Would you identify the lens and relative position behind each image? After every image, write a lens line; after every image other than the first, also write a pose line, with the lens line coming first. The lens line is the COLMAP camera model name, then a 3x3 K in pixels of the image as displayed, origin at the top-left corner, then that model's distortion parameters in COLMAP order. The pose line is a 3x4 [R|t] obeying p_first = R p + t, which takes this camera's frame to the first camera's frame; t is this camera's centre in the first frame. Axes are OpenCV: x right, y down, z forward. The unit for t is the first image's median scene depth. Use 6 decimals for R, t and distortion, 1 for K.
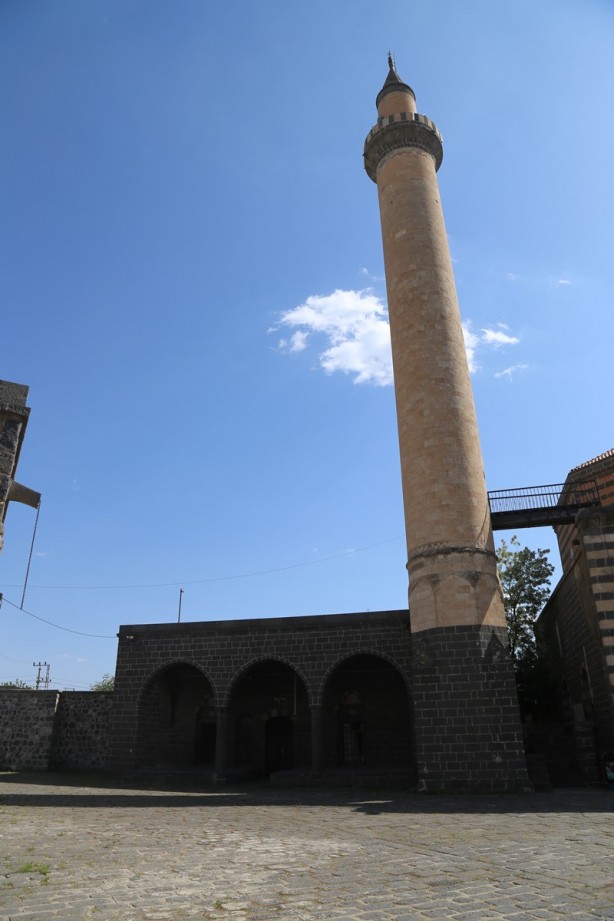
lens RADIAL K [[648.8, 0, 308.9], [0, 648.8, 455.9], [0, 0, 1]] dist [-0.110656, 0.058870]
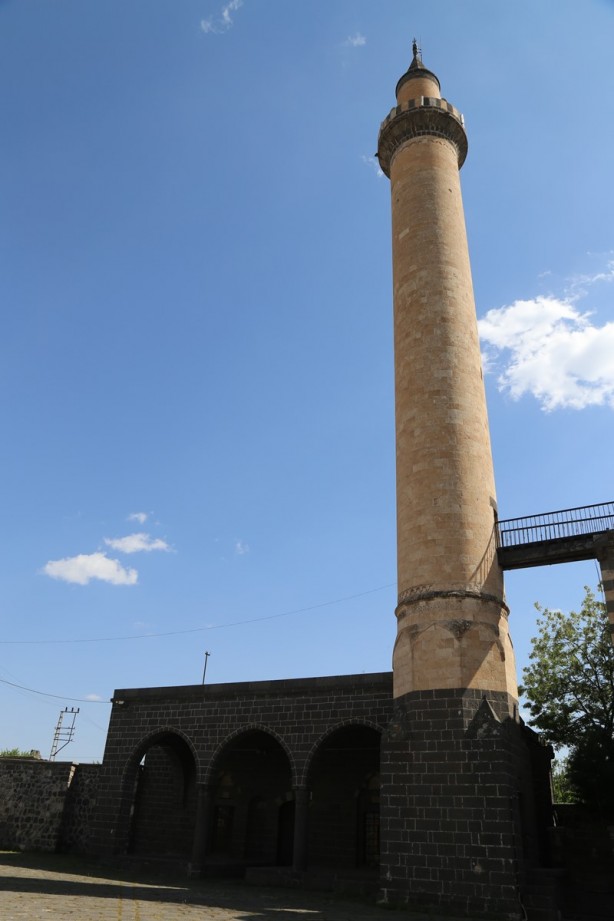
lens RADIAL K [[709.7, 0, 299.1], [0, 709.7, 451.4], [0, 0, 1]] dist [-0.083900, 0.074511]
pose [[0.962150, -0.078362, -0.261010, 0.273308], [0.054578, 0.993771, -0.097167, 0.039171], [0.266998, 0.079243, 0.960434, 0.075863]]
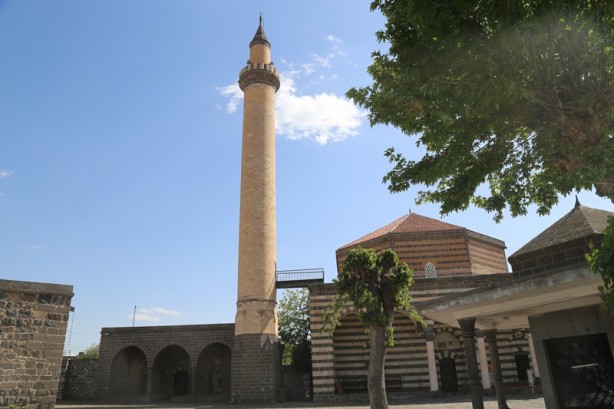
lens RADIAL K [[473.2, 0, 319.4], [0, 473.2, 203.9], [0, 0, 1]] dist [-0.083900, 0.074511]
pose [[0.988660, 0.030820, 0.146972, 0.177725], [-0.041285, 0.996784, 0.068688, -0.286303], [-0.144382, -0.073977, 0.986753, -0.592753]]
